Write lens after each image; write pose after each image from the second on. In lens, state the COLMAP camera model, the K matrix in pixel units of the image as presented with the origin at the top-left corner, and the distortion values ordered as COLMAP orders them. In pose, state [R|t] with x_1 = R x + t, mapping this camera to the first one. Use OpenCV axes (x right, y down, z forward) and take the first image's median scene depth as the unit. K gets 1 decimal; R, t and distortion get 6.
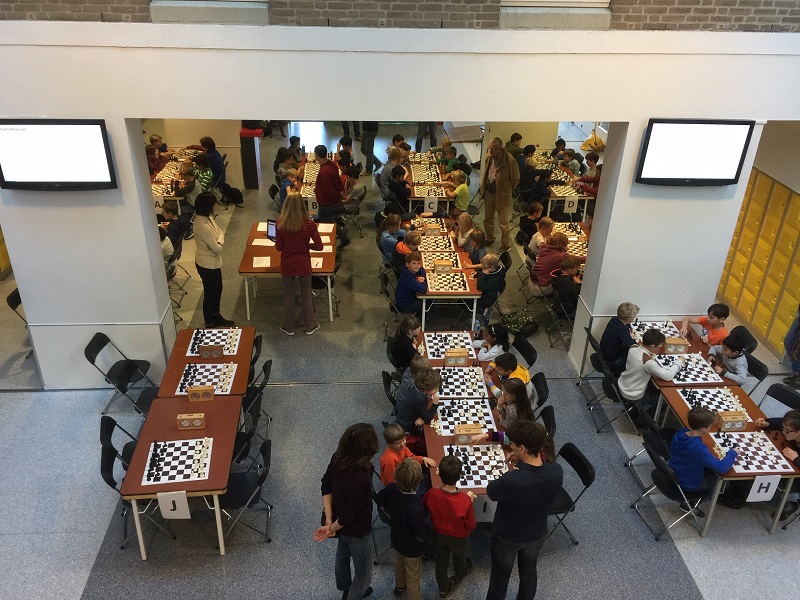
lens RADIAL K [[677.1, 0, 401.8], [0, 677.1, 298.1], [0, 0, 1]] dist [0.048207, -0.036447]
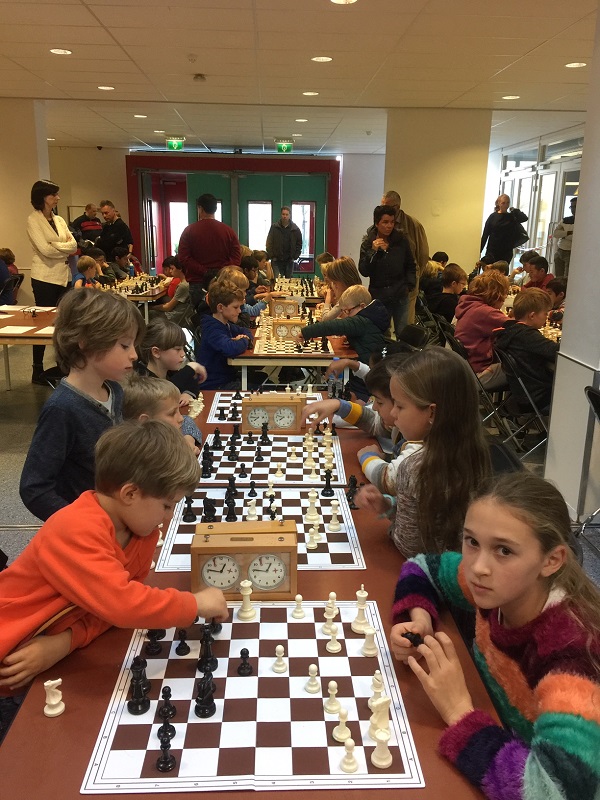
lens RADIAL K [[677.1, 0, 298.7], [0, 677.1, 396.3], [0, 0, 1]] dist [0.048207, -0.036447]
pose [[0.999489, -0.002947, -0.031821, 0.116849], [-0.004988, 0.969144, -0.246444, 0.189110], [0.031565, 0.246477, 0.968635, 0.680178]]
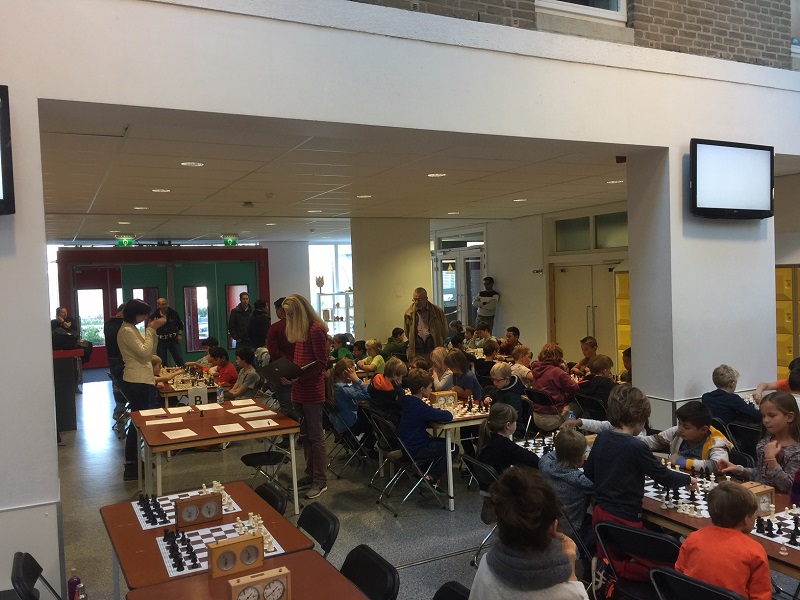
lens RADIAL K [[677.1, 0, 394.5], [0, 677.1, 297.0], [0, 0, 1]] dist [0.048207, -0.036447]
pose [[0.922340, -0.067874, 0.380370, -0.357826], [0.234609, 0.880575, -0.411759, 0.200714], [-0.306997, 0.469020, 0.828114, 0.495134]]
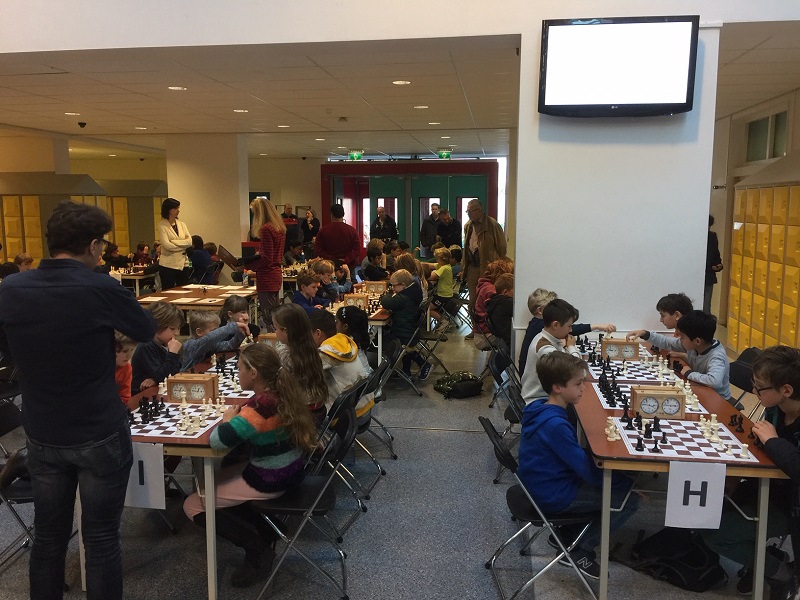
lens RADIAL K [[677.1, 0, 400.1], [0, 677.1, 301.0], [0, 0, 1]] dist [0.048207, -0.036447]
pose [[0.975566, 0.000893, -0.219704, 0.387516], [-0.078660, 0.935125, -0.345477, 0.302009], [0.205142, 0.354317, 0.912347, 0.411512]]
